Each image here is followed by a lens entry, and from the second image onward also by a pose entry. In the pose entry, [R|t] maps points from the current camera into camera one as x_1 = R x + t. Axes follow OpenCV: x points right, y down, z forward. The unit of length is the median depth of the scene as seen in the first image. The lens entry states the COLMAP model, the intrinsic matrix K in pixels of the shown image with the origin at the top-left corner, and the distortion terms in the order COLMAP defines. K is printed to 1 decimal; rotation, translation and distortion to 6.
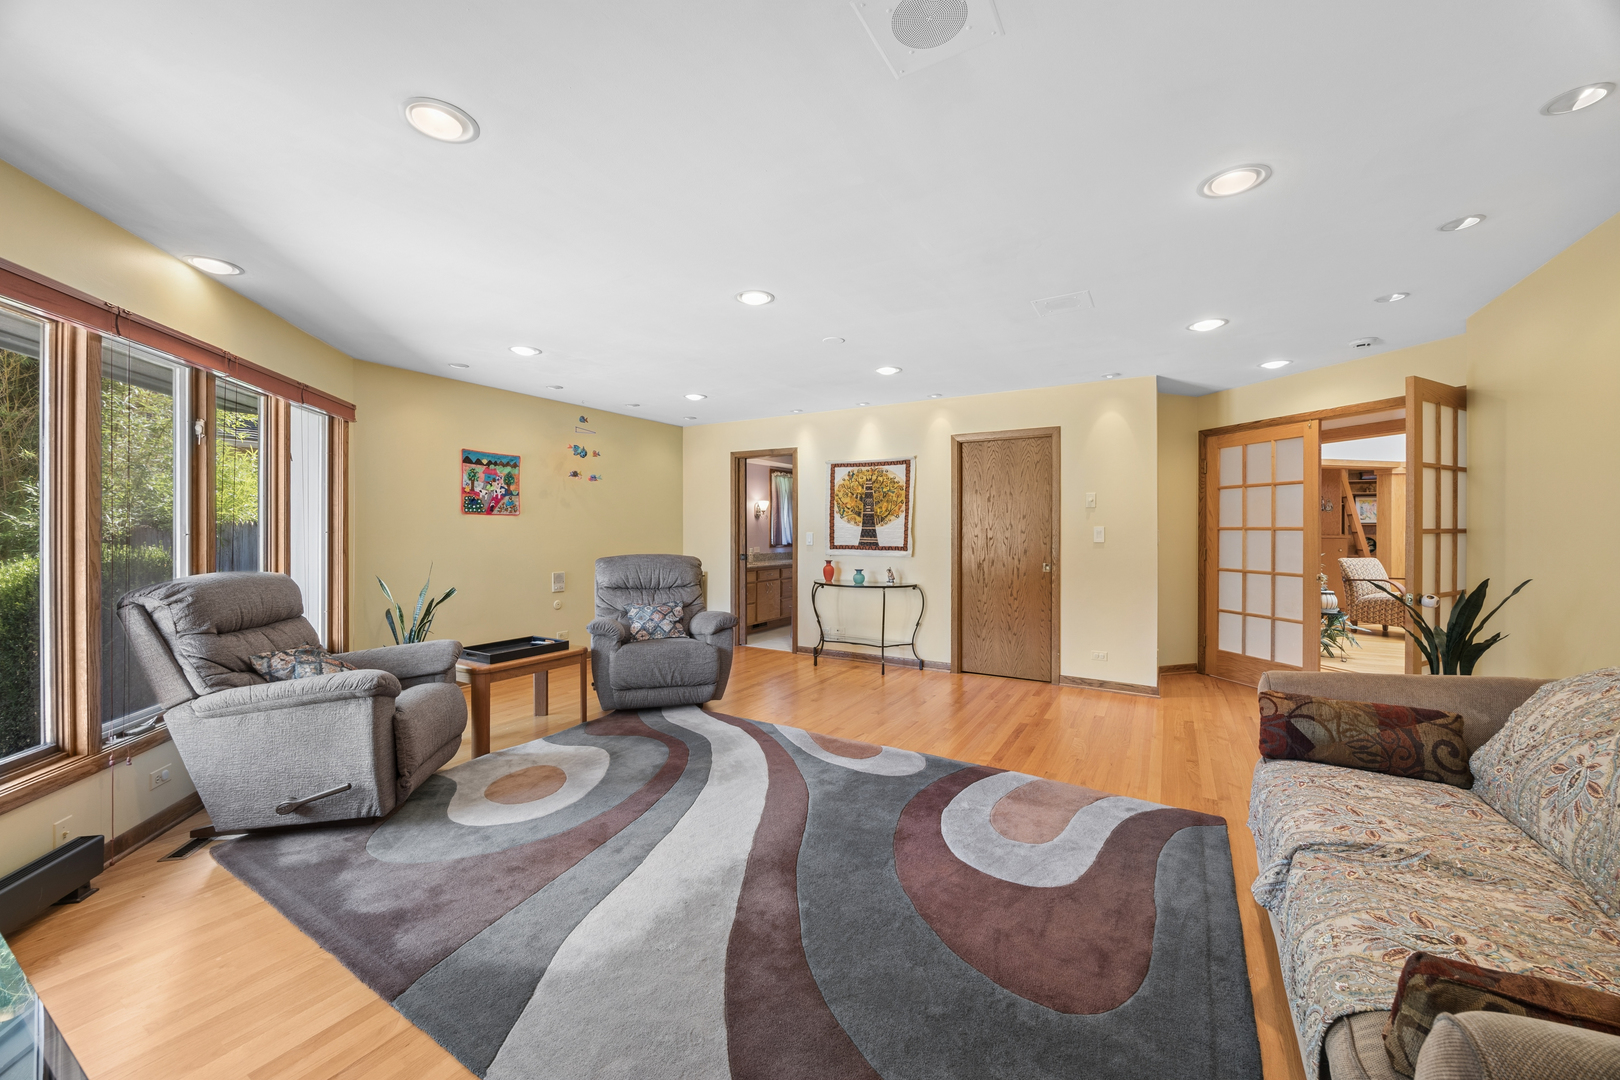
lens RADIAL K [[621.0, 0, 799.2], [0, 621.0, 530.0], [0, 0, 1]] dist [-0.002541, -0.000128]
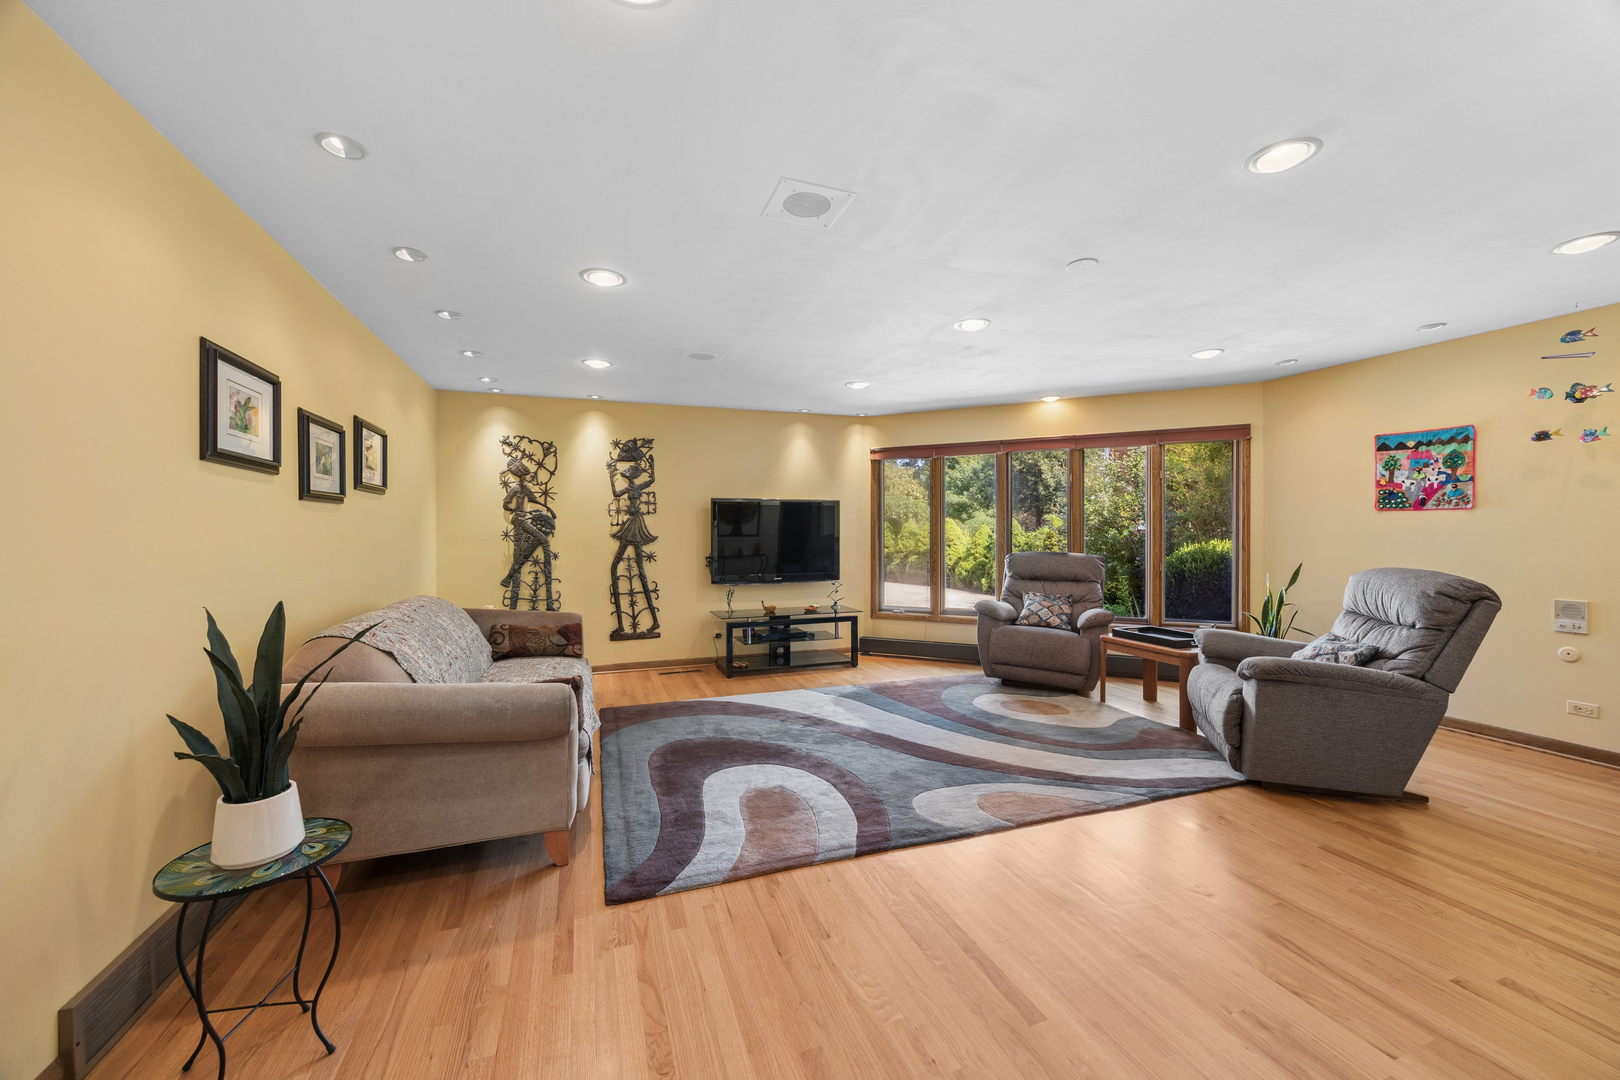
lens RADIAL K [[621.0, 0, 804.8], [0, 621.0, 536.9], [0, 0, 1]] dist [-0.002541, -0.000128]
pose [[-0.643169, 0.004906, -0.765708, 0.604076], [-0.002416, 0.999961, 0.008436, 0.004288], [0.765720, 0.007276, -0.643132, 0.914784]]
